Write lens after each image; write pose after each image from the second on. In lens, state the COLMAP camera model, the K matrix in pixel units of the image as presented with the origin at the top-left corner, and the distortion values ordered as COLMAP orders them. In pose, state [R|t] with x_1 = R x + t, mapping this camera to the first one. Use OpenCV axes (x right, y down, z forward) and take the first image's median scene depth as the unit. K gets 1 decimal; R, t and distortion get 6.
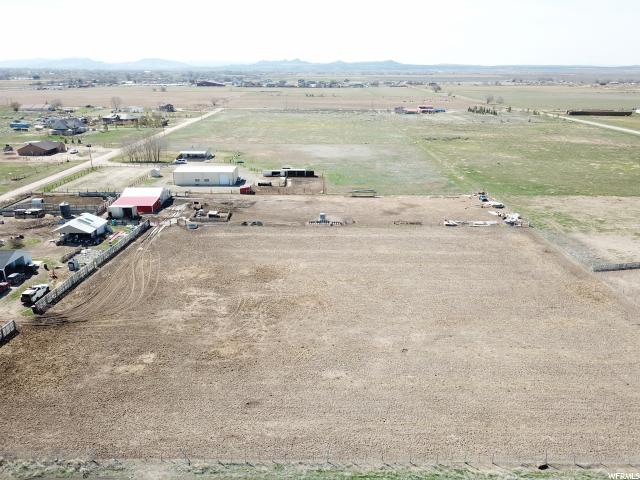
lens RADIAL K [[484.7, 0, 320.0], [0, 484.7, 240.0], [0, 0, 1]] dist [0.039297, -0.051802]
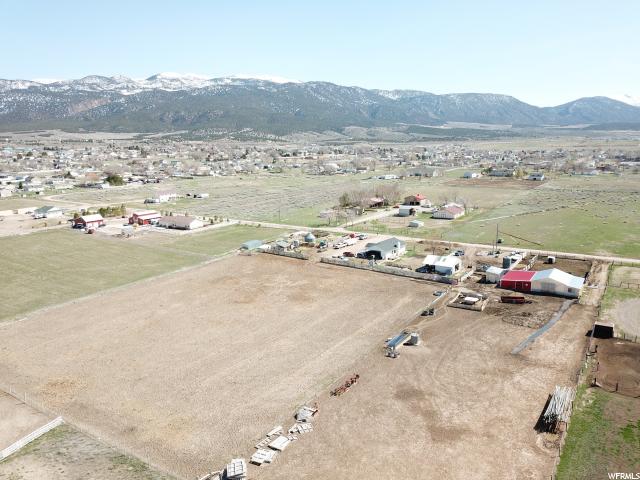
lens RADIAL K [[484.7, 0, 320.0], [0, 484.7, 240.0], [0, 0, 1]] dist [0.039297, -0.051802]
pose [[-0.553400, 0.172113, -0.814939, 0.671525], [-0.256504, 0.895649, 0.363343, -0.419597], [0.792436, 0.410109, -0.451504, 1.148252]]
